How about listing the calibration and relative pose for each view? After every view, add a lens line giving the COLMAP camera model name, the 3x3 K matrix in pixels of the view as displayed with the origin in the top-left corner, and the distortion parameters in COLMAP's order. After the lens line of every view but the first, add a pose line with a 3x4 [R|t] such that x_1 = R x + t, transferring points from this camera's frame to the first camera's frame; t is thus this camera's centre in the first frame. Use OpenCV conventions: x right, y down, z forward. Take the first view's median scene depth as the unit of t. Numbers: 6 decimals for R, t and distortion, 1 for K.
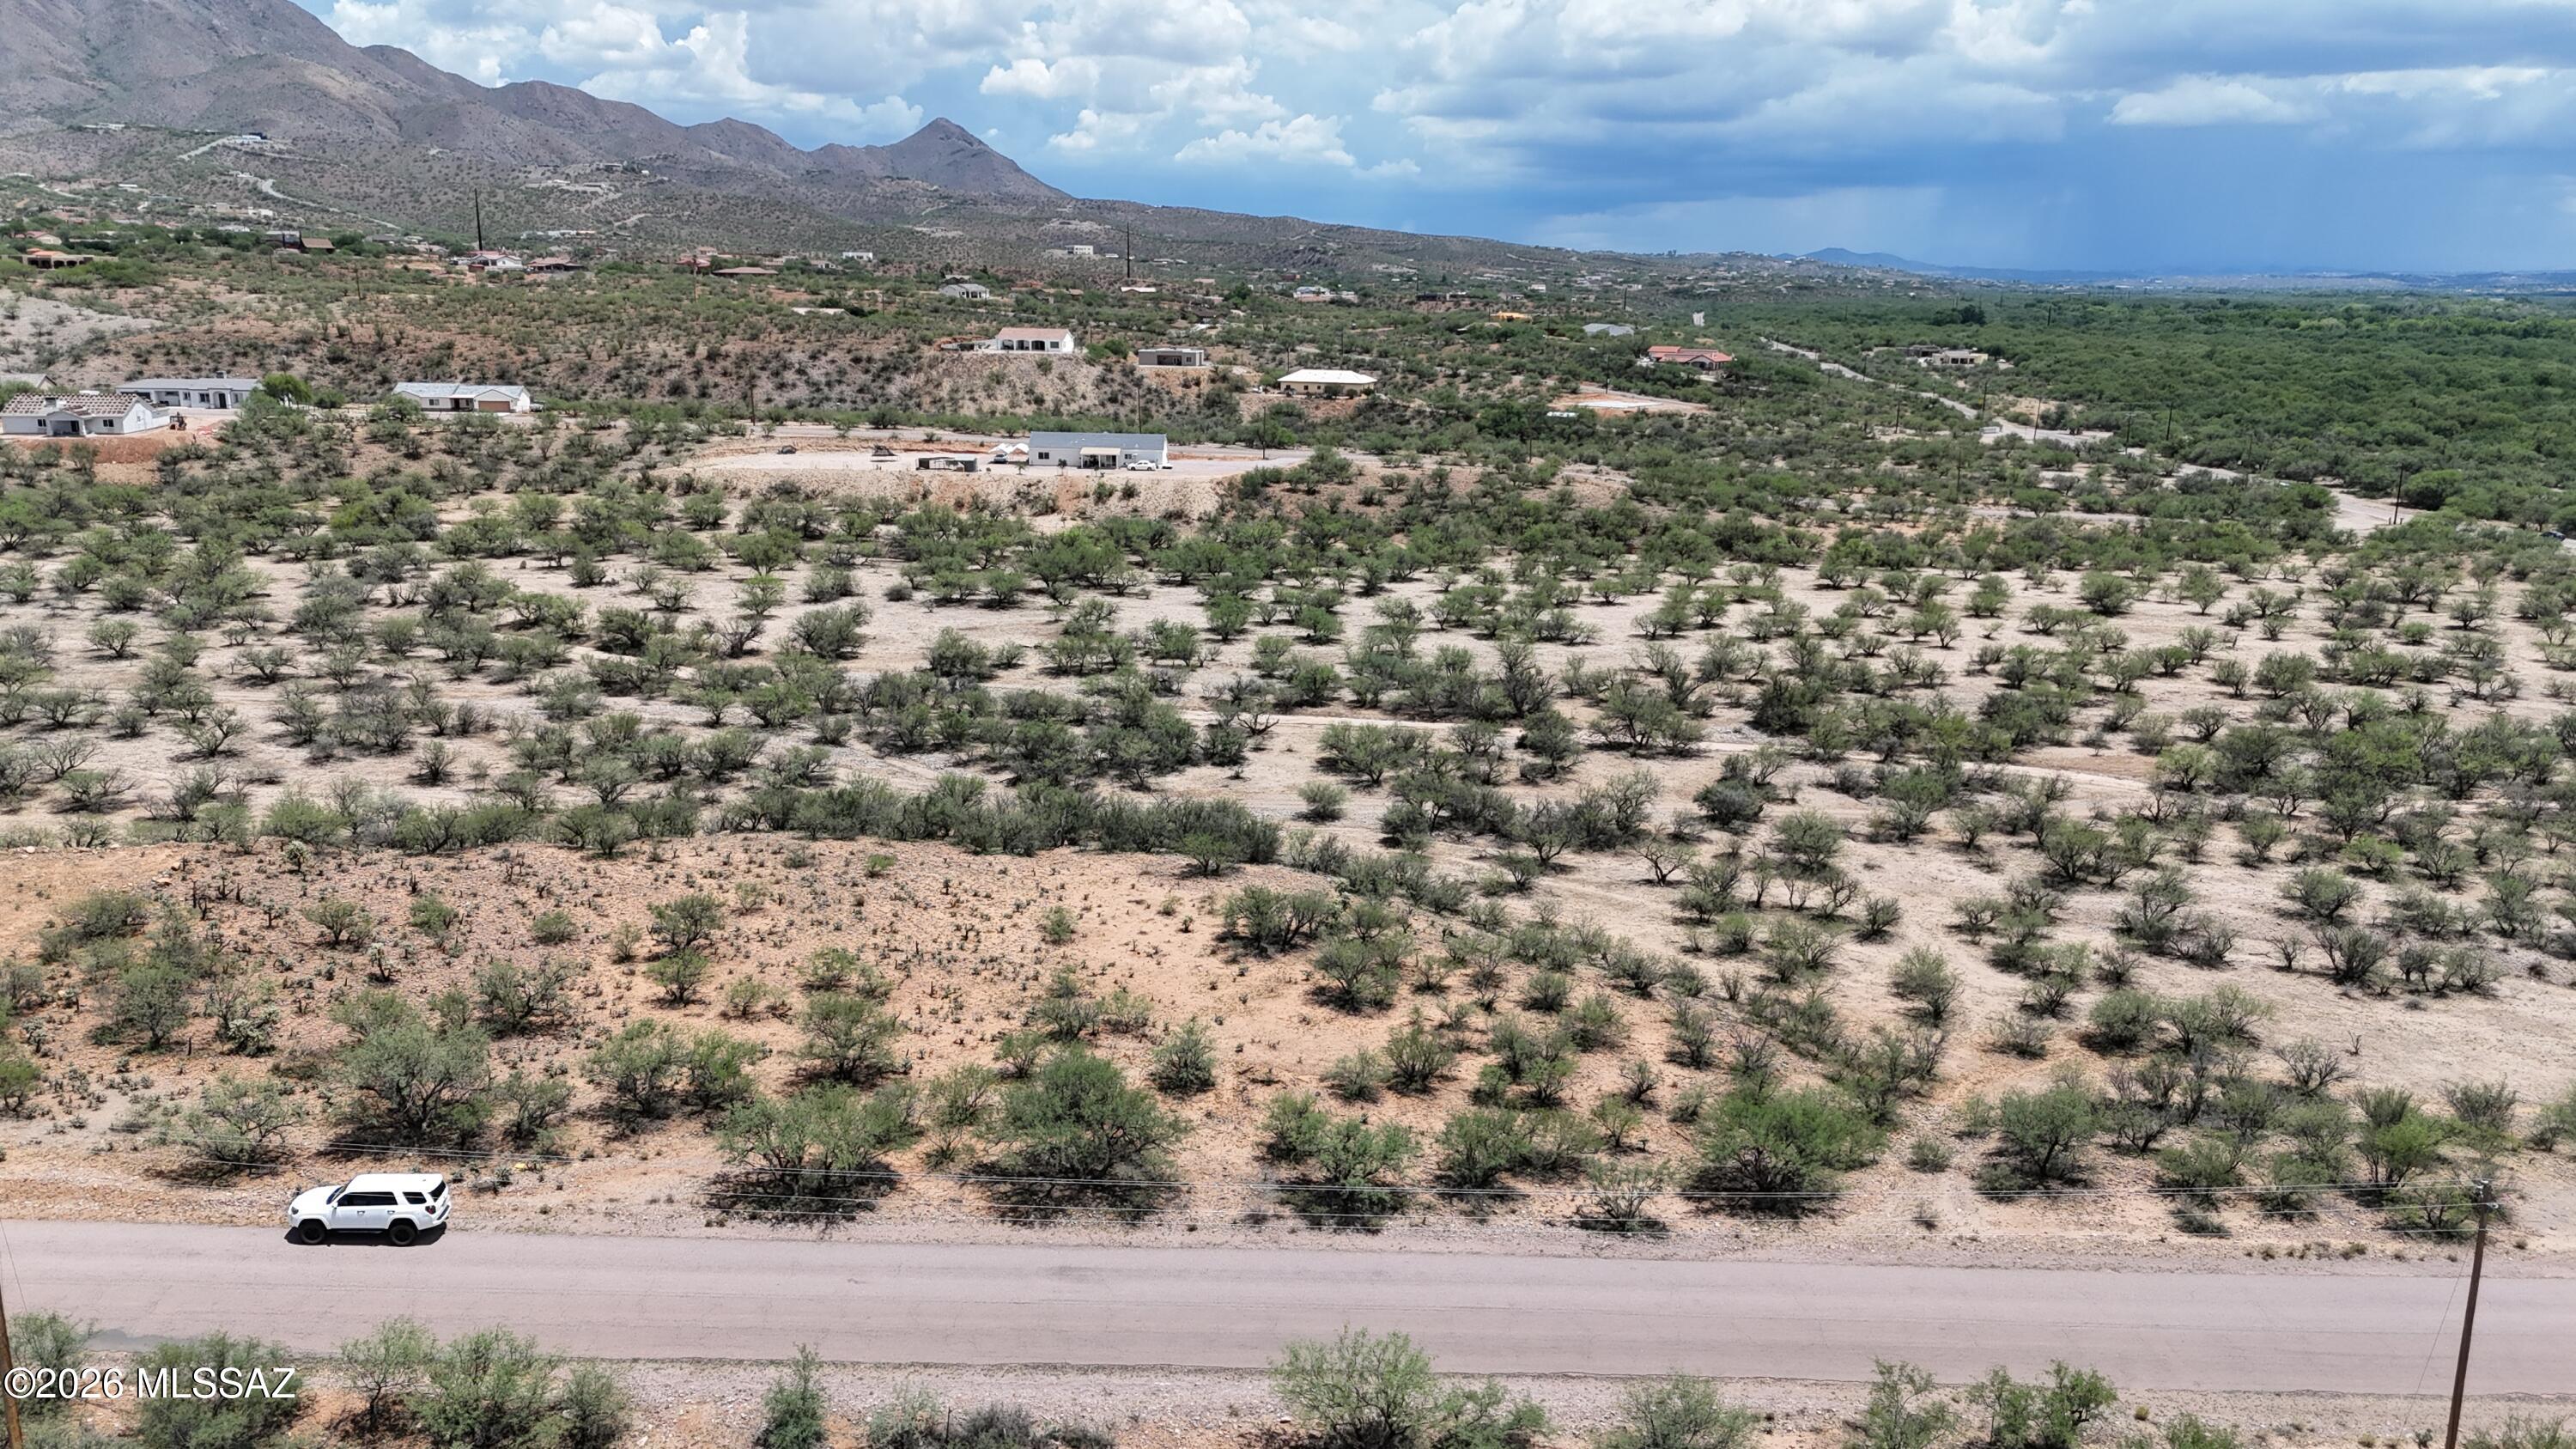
lens RADIAL K [[1888.5, 0, 1278.6], [0, 1888.5, 731.0], [0, 0, 1]] dist [0.067139, -0.067200]
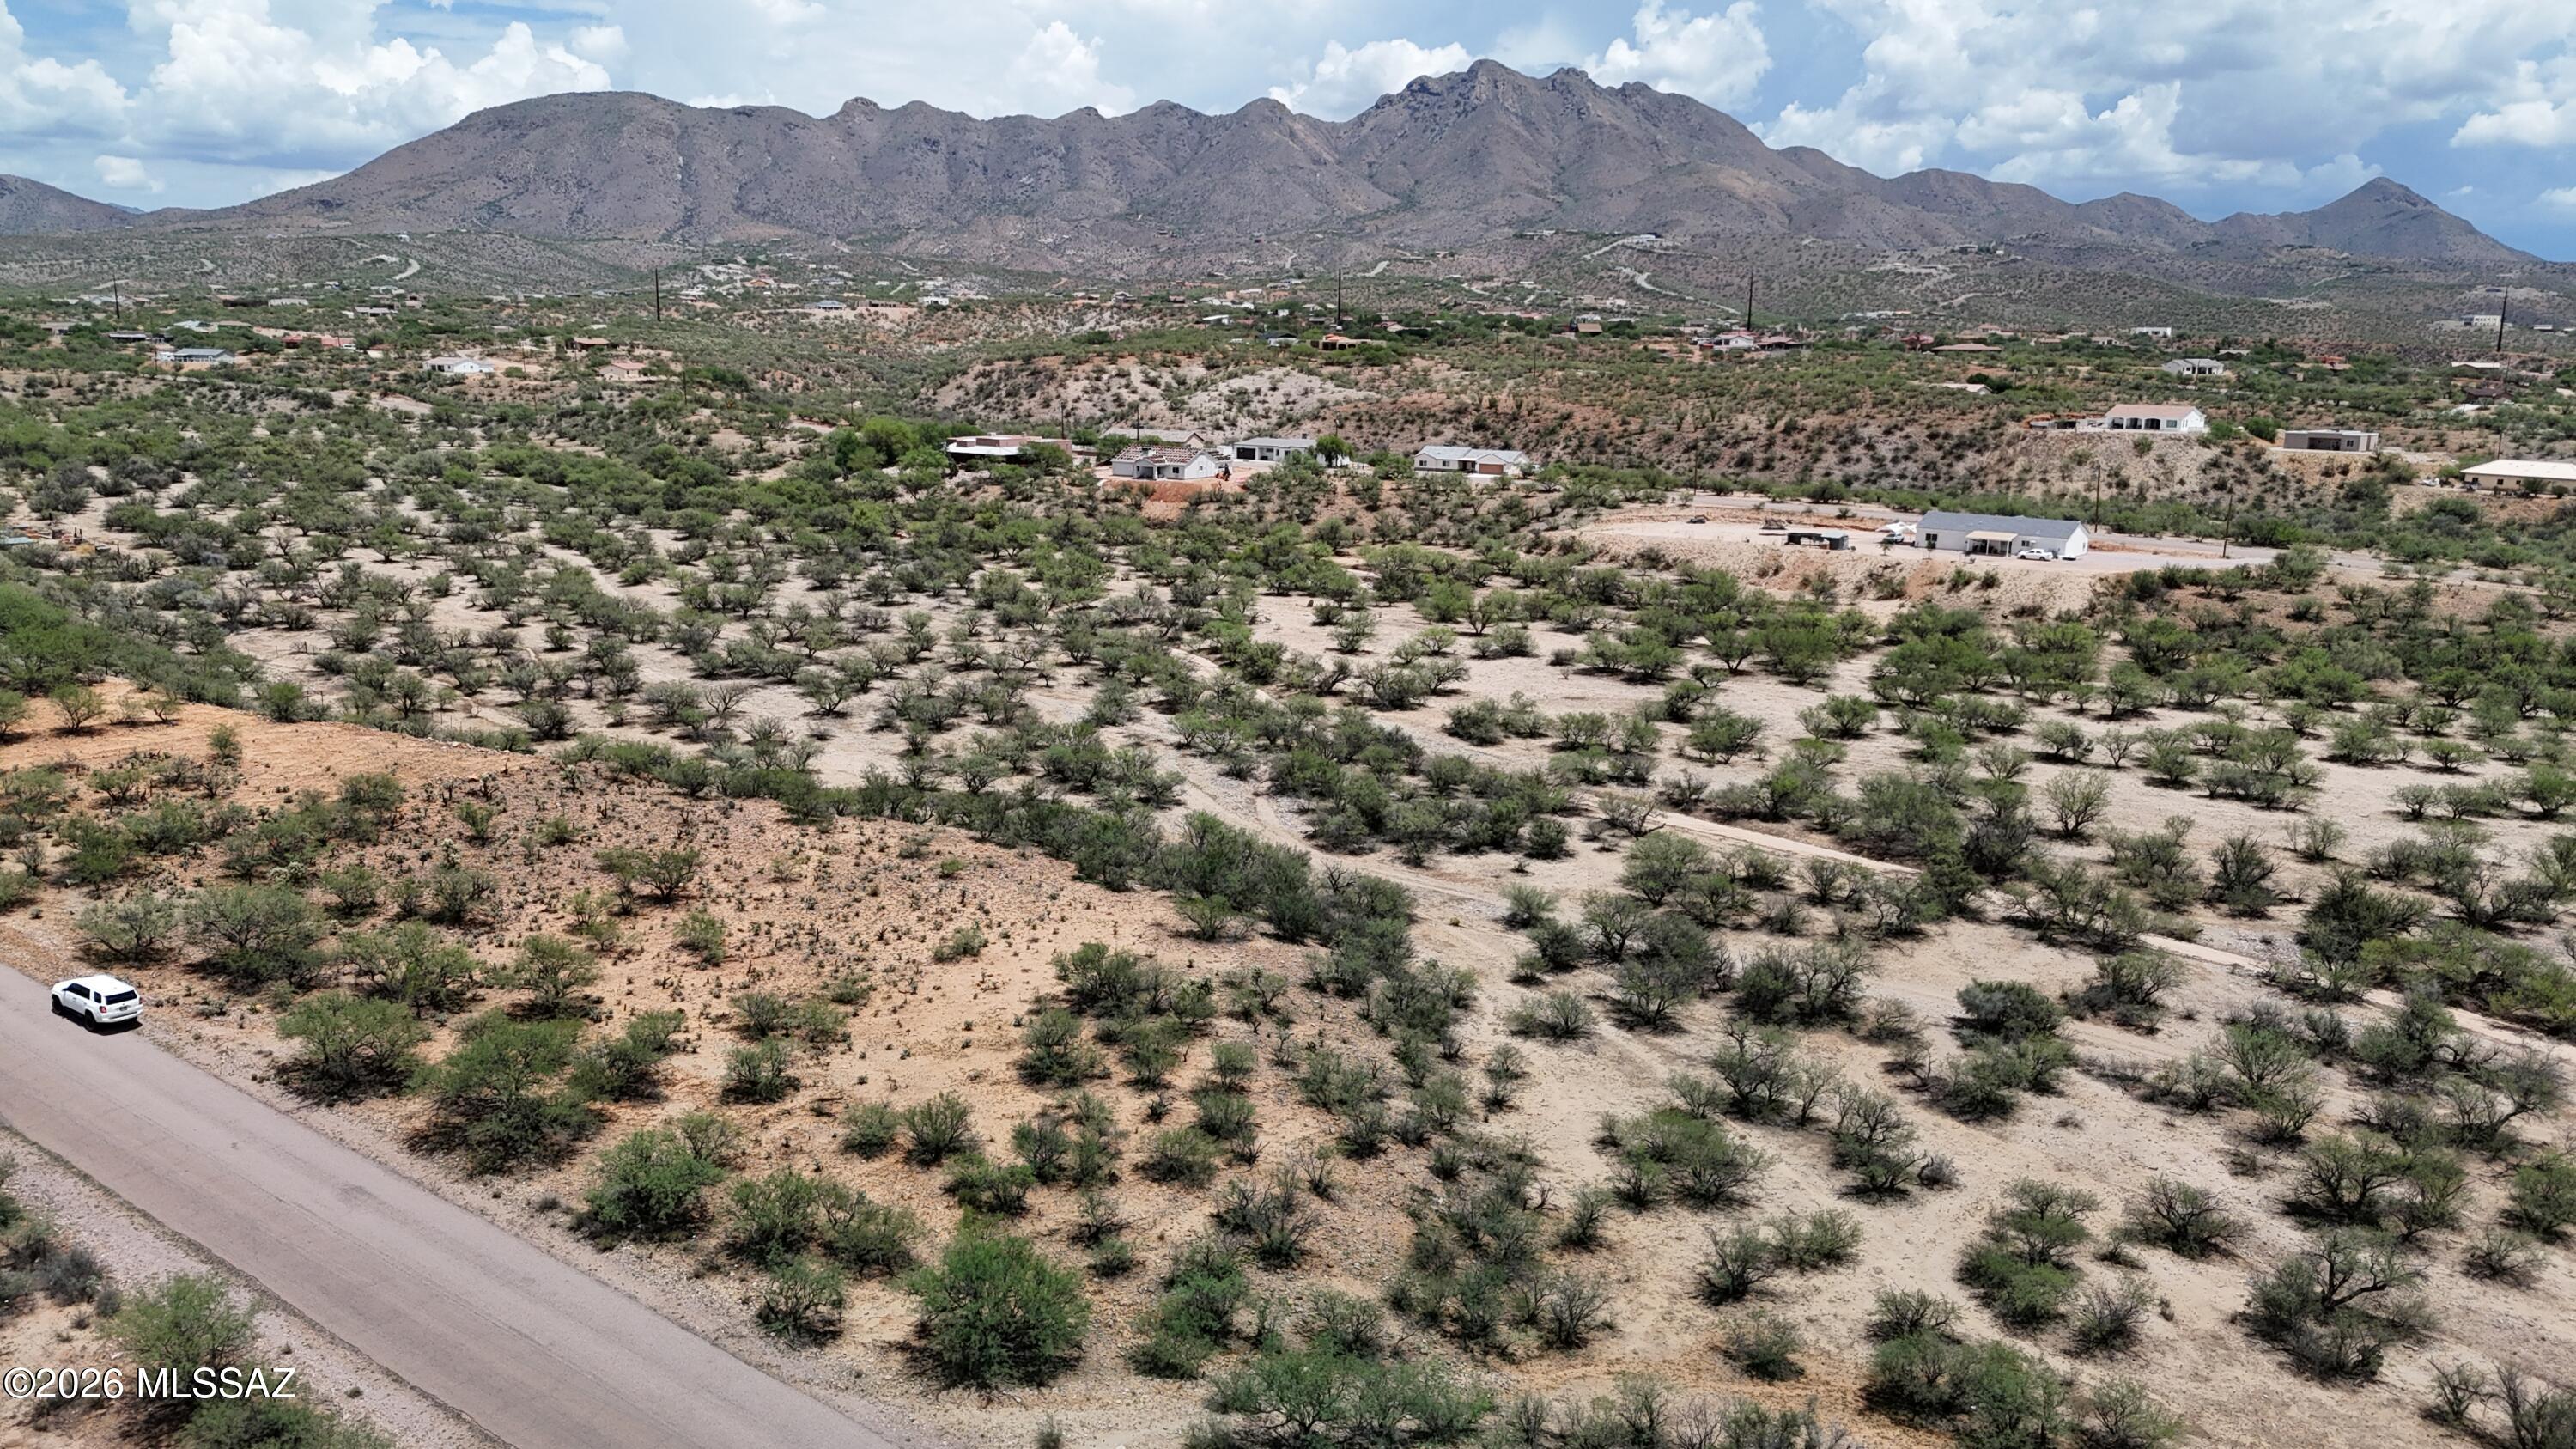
lens RADIAL K [[1888.5, 0, 1272.3], [0, 1888.5, 732.9], [0, 0, 1]] dist [0.067139, -0.067200]
pose [[0.776172, 0.123961, -0.618216, 0.214680], [-0.148300, 0.988869, 0.012091, -0.016655], [0.612833, 0.082297, 0.785915, 0.094091]]
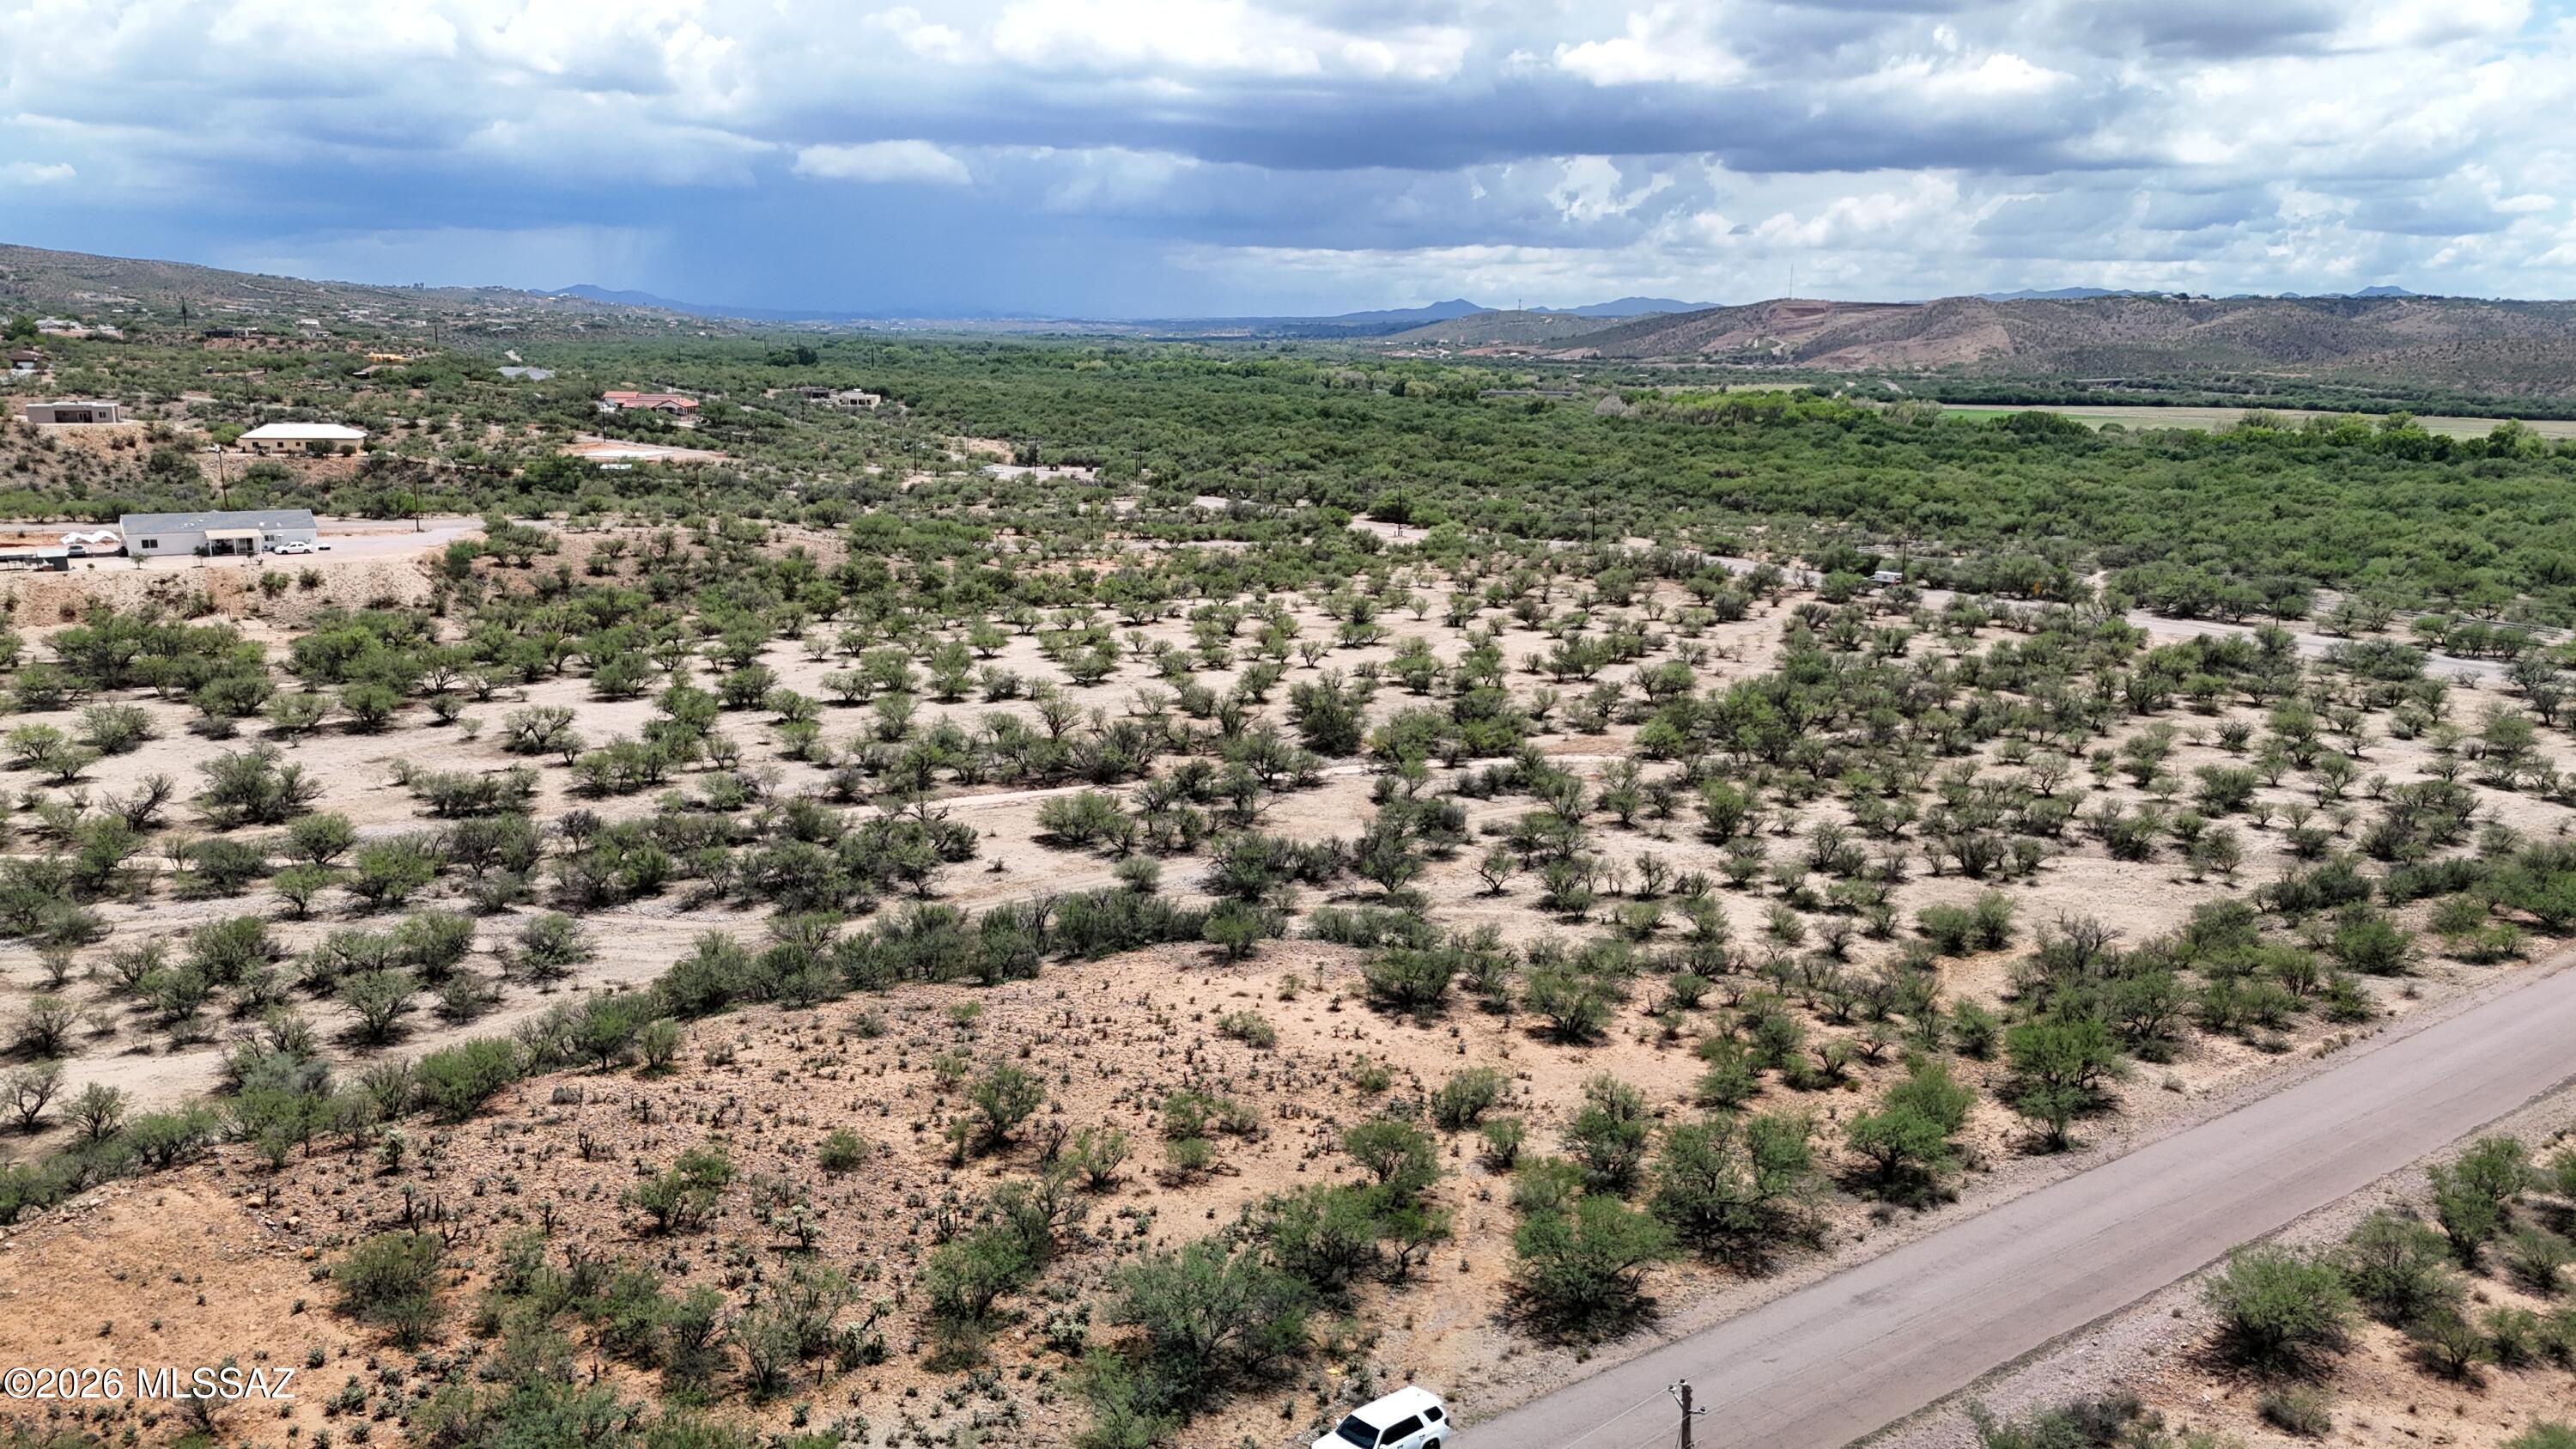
lens RADIAL K [[1888.5, 0, 1292.4], [0, 1888.5, 731.6], [0, 0, 1]] dist [0.067139, -0.067200]
pose [[0.811616, -0.119166, 0.571908, -0.211601], [0.129740, 0.991294, 0.022433, -0.022246], [-0.569602, 0.055993, 0.820011, 0.062049]]
